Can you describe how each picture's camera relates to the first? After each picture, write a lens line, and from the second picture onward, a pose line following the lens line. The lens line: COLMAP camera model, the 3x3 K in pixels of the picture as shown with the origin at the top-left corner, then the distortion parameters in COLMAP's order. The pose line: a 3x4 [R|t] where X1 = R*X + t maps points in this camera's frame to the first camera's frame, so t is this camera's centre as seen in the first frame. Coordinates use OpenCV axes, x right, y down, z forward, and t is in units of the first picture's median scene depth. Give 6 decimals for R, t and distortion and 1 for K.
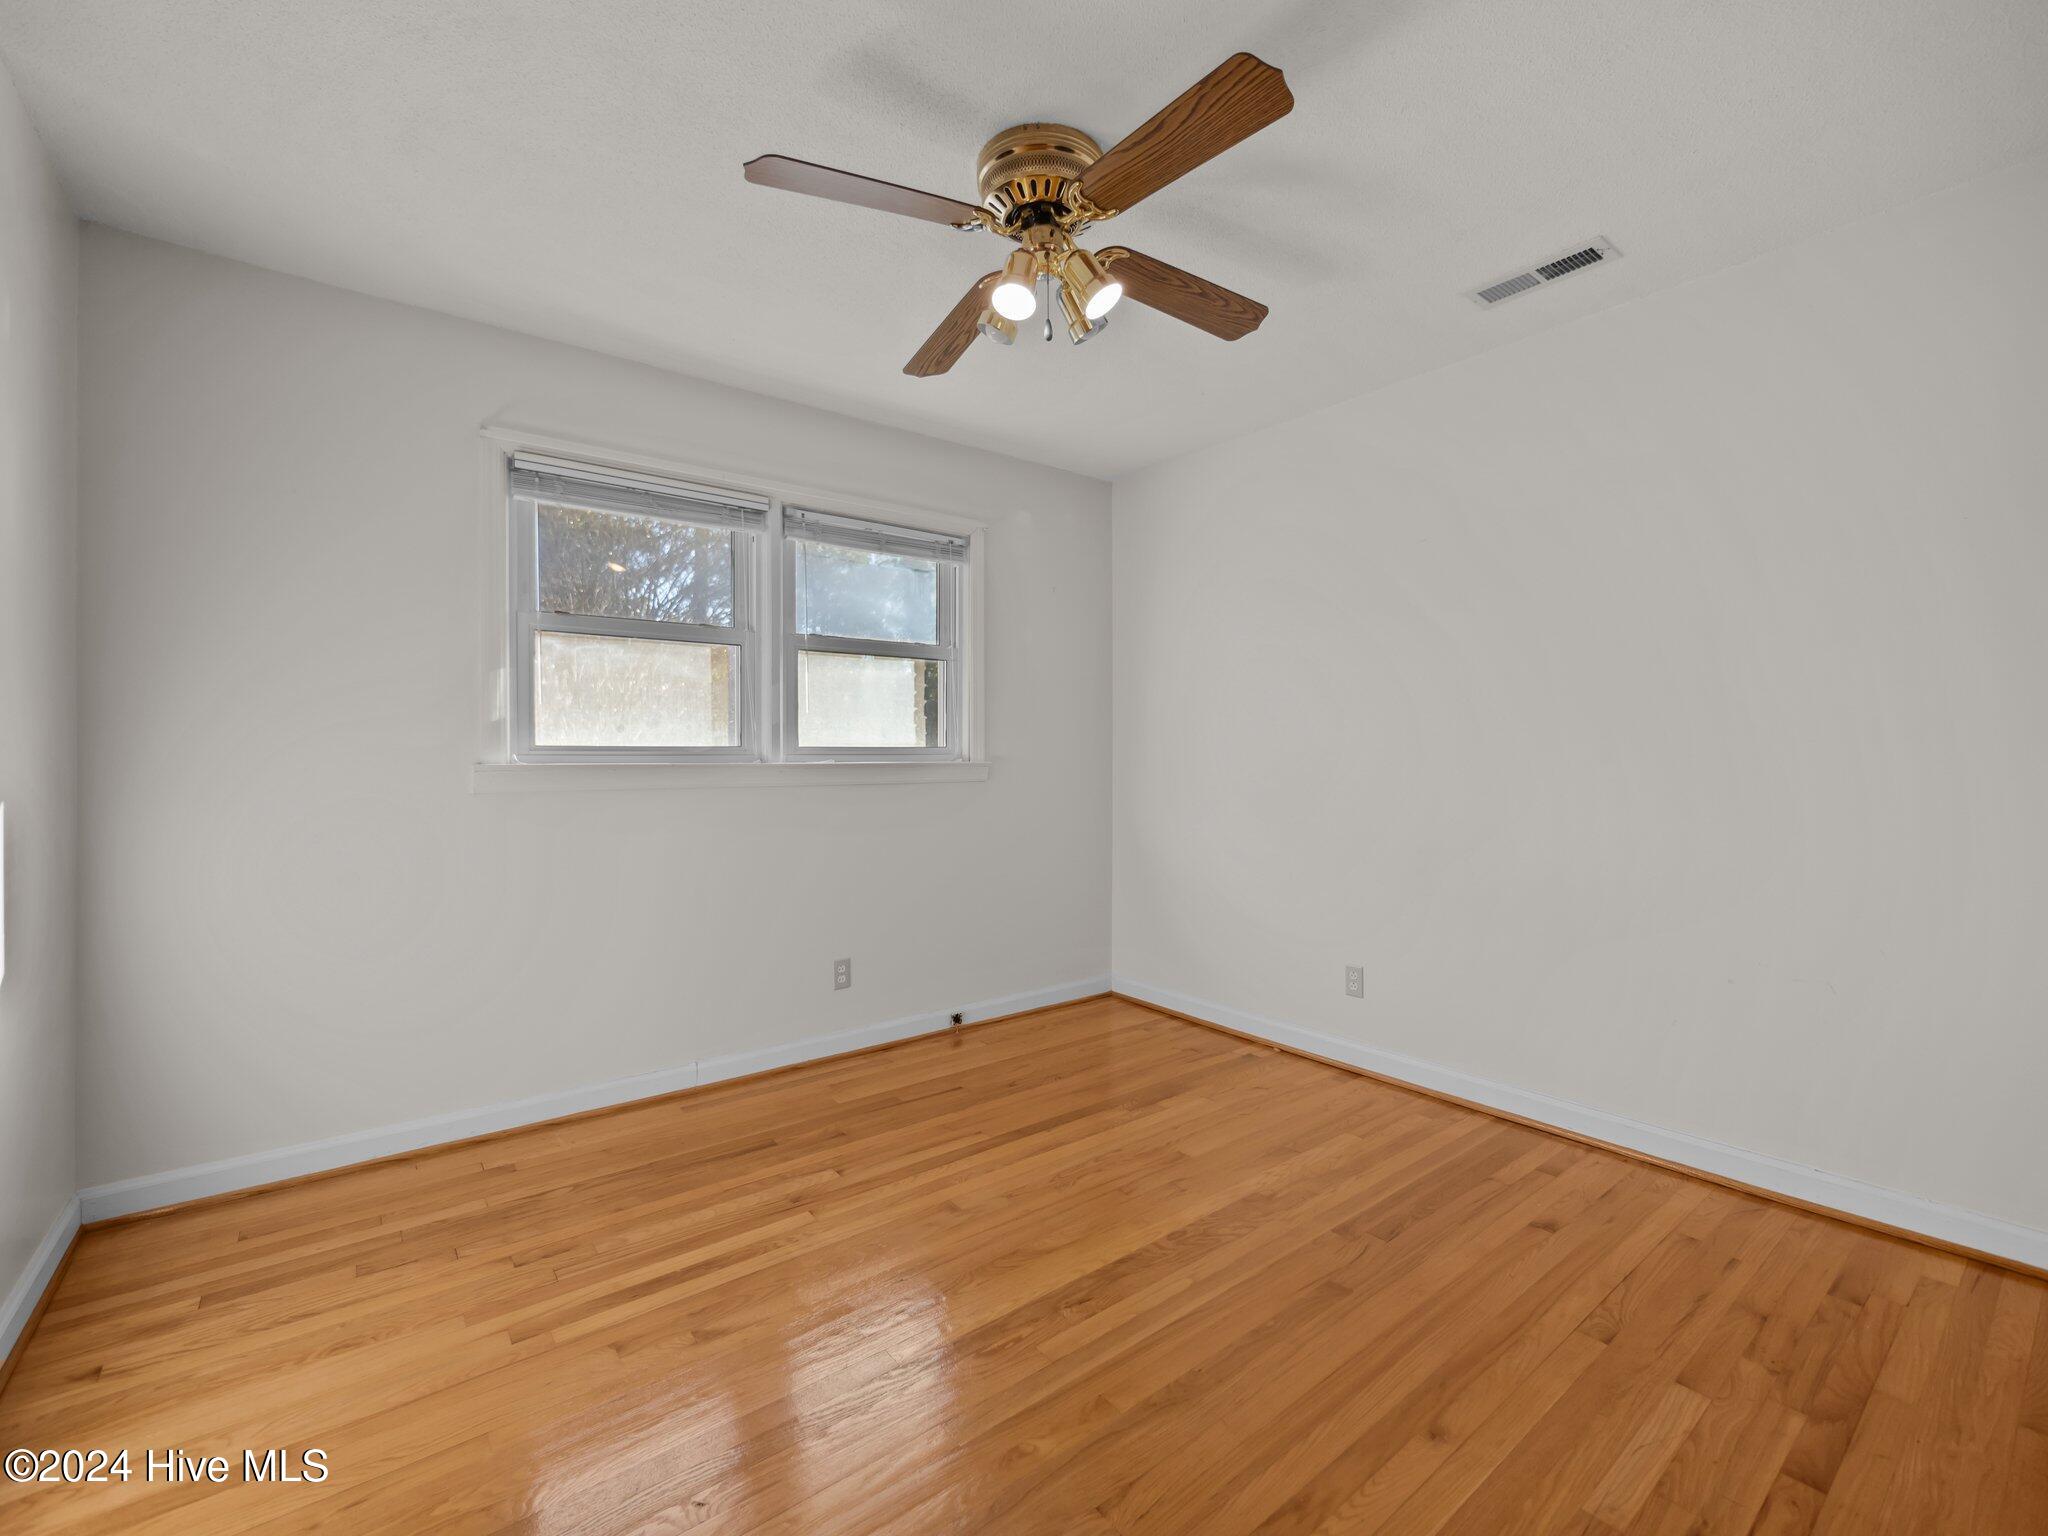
lens RADIAL K [[891.0, 0, 1024.0], [0, 891.0, 768.0], [0, 0, 1]] dist [0.002526, 0.000374]
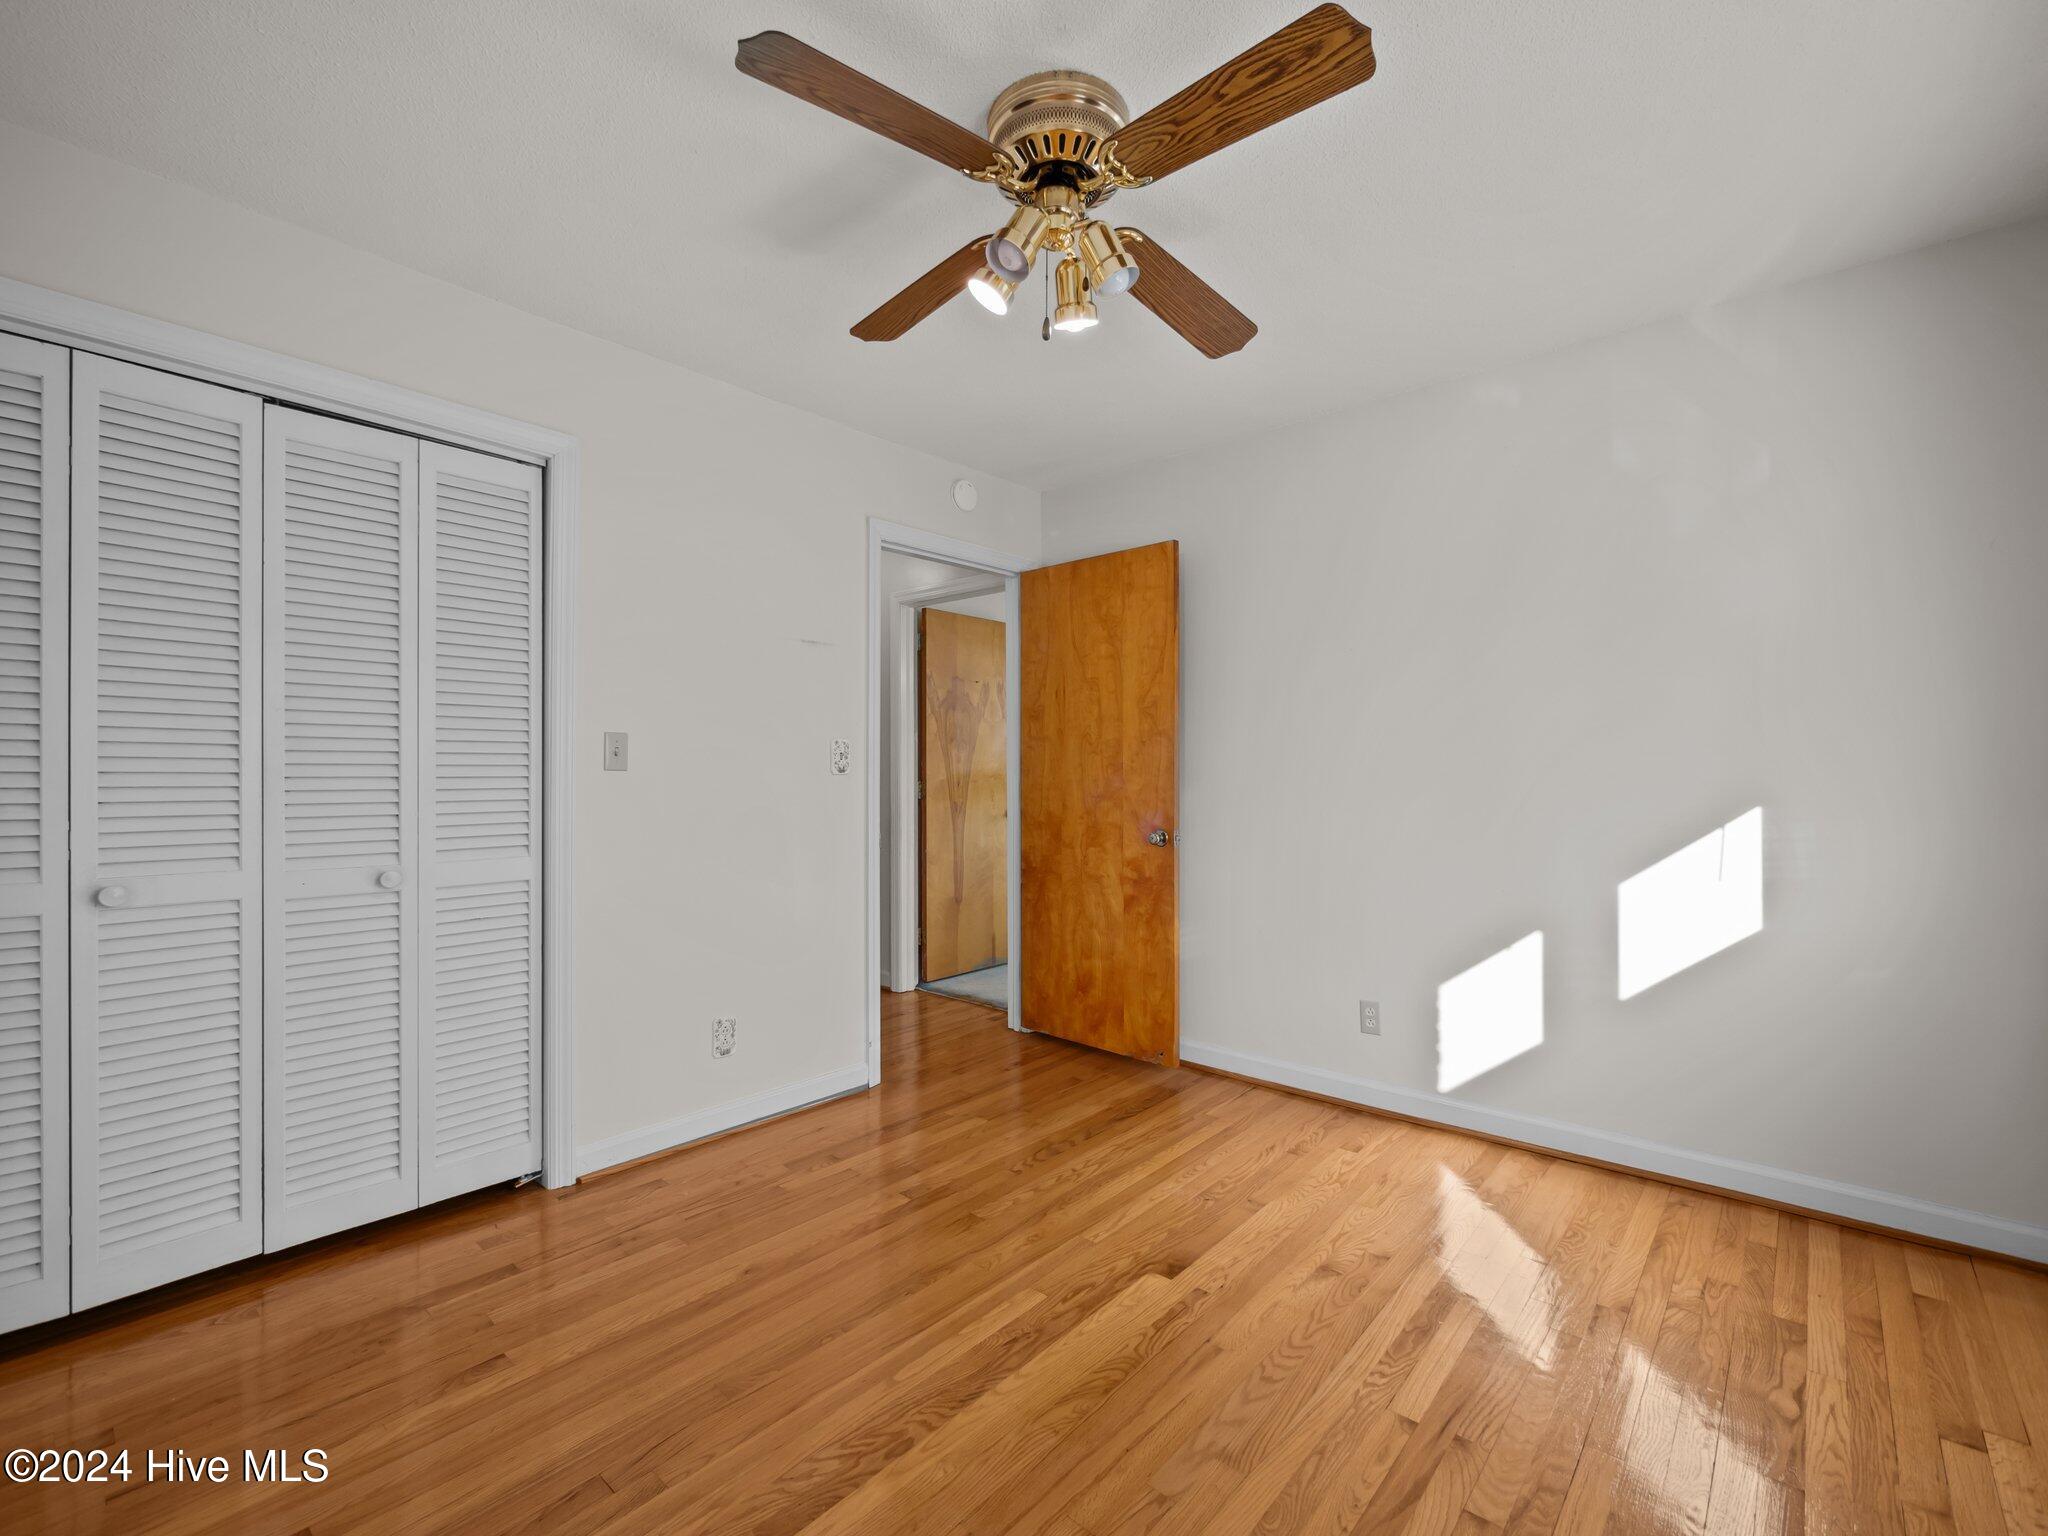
lens RADIAL K [[891.0, 0, 1024.0], [0, 891.0, 768.0], [0, 0, 1]] dist [0.002526, 0.000374]
pose [[-0.984144, 0.004052, -0.177324, 0.214840], [0.003769, 0.999991, 0.001933, -0.027564], [0.177331, 0.001234, -0.984151, 1.874941]]
